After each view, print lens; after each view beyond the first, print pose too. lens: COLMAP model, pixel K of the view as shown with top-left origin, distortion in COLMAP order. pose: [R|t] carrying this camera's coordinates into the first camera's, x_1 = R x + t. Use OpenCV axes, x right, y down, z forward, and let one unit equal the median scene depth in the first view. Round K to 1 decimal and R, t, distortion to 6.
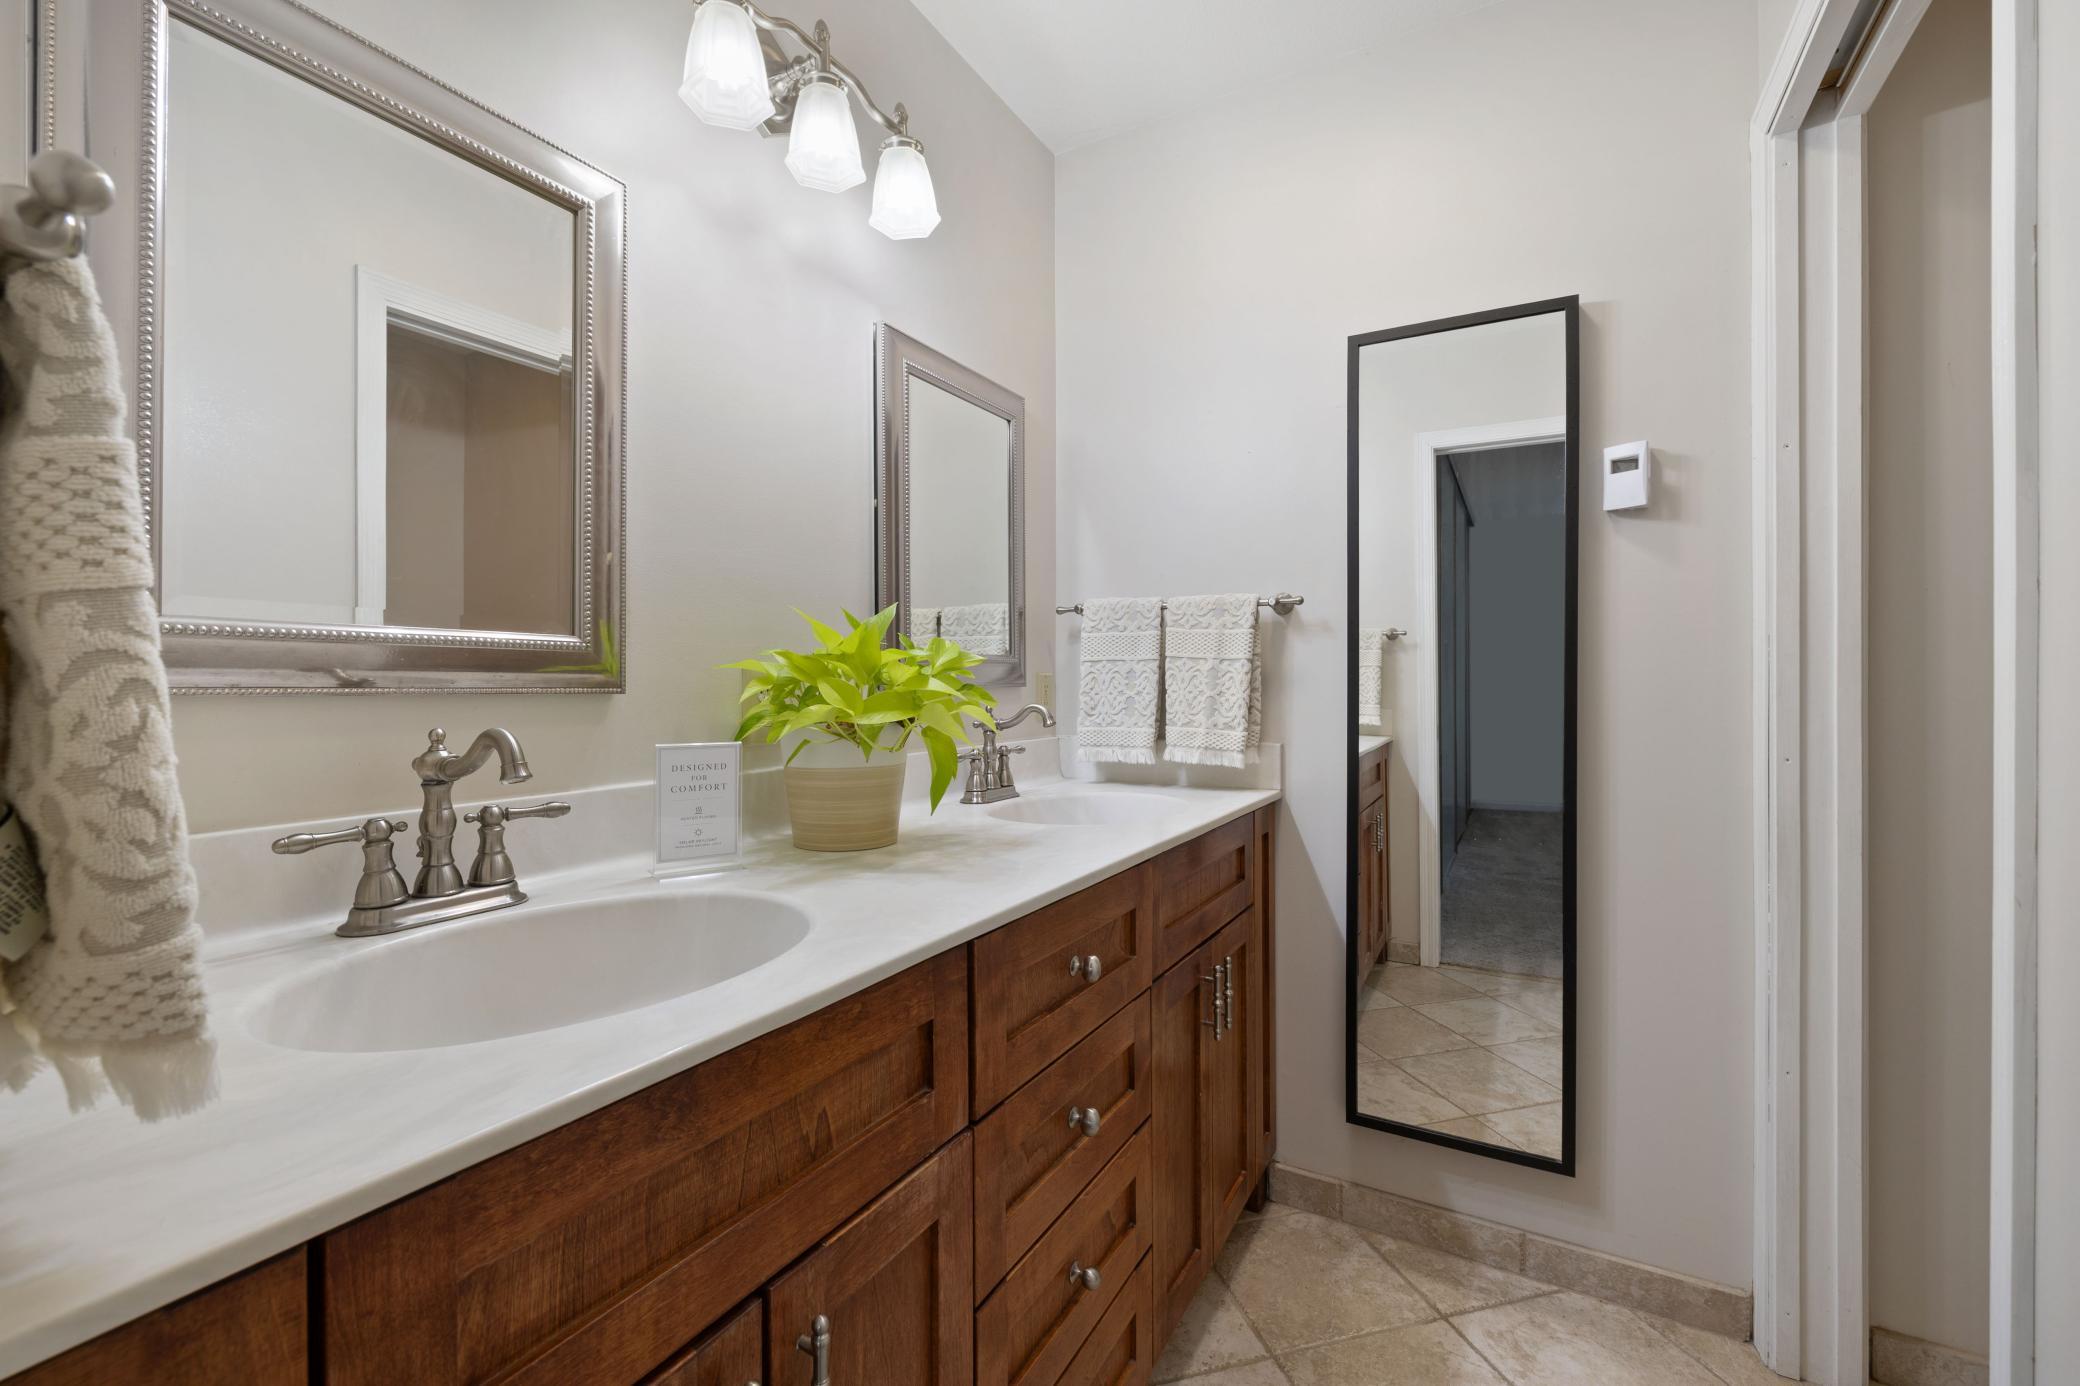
lens RADIAL K [[879.0, 0, 1041.5], [0, 879.0, 675.4], [0, 0, 1]] dist [0.003219, 0.000258]
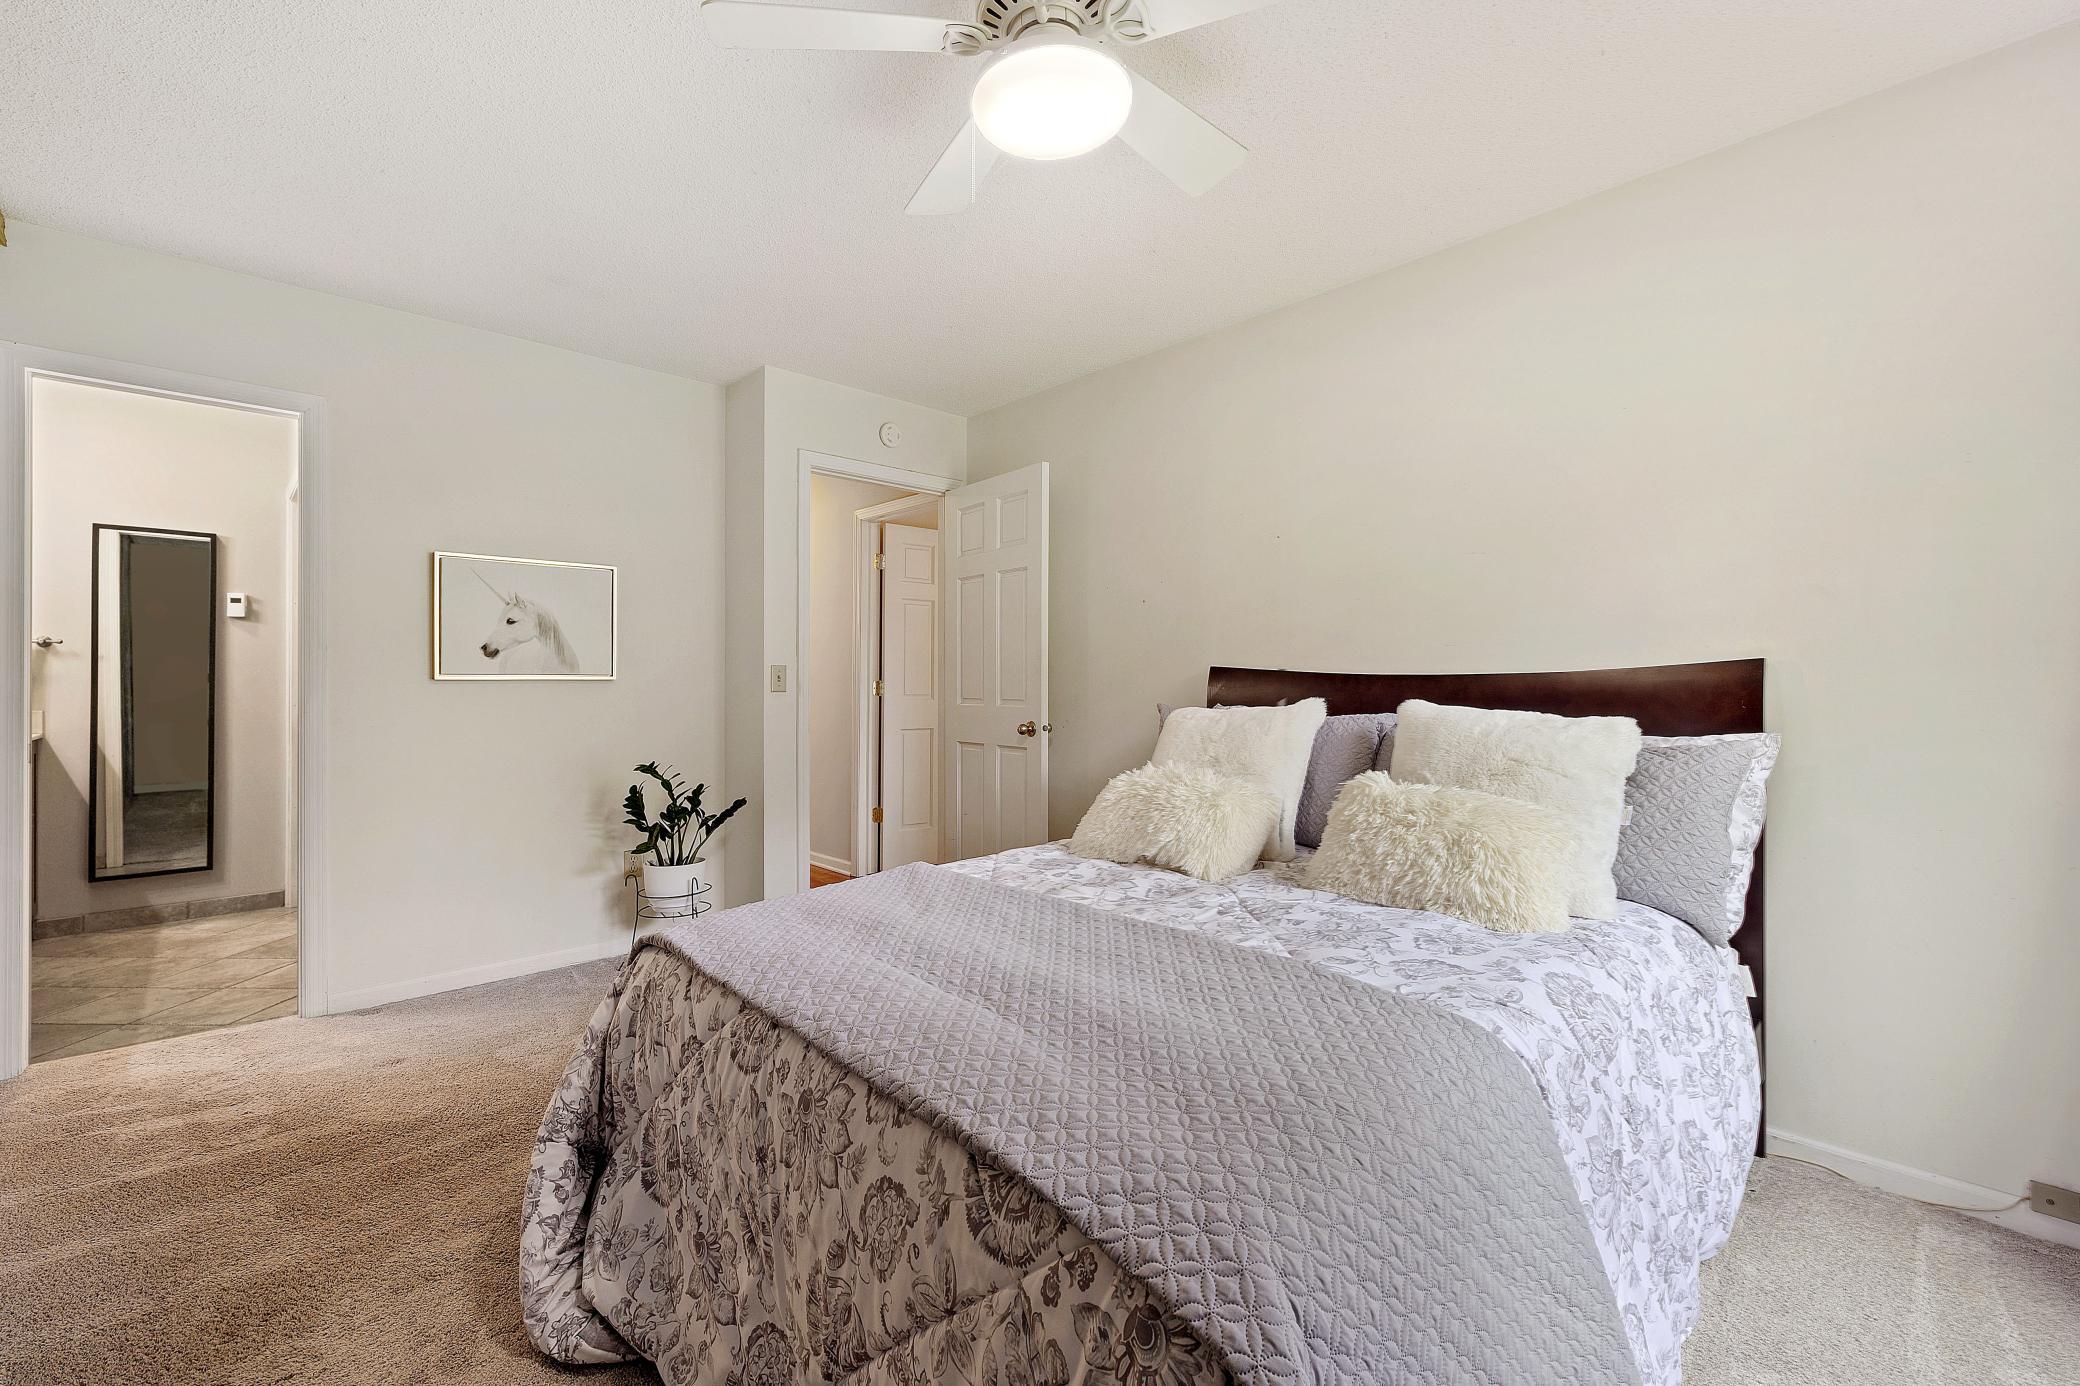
lens RADIAL K [[879.0, 0, 1041.5], [0, 879.0, 675.4], [0, 0, 1]] dist [0.003219, 0.000258]
pose [[0.287991, 0.003673, 0.957626, -1.186341], [-0.001891, 0.999993, -0.003267, -0.002790], [-0.957631, -0.000870, 0.287996, -2.094072]]
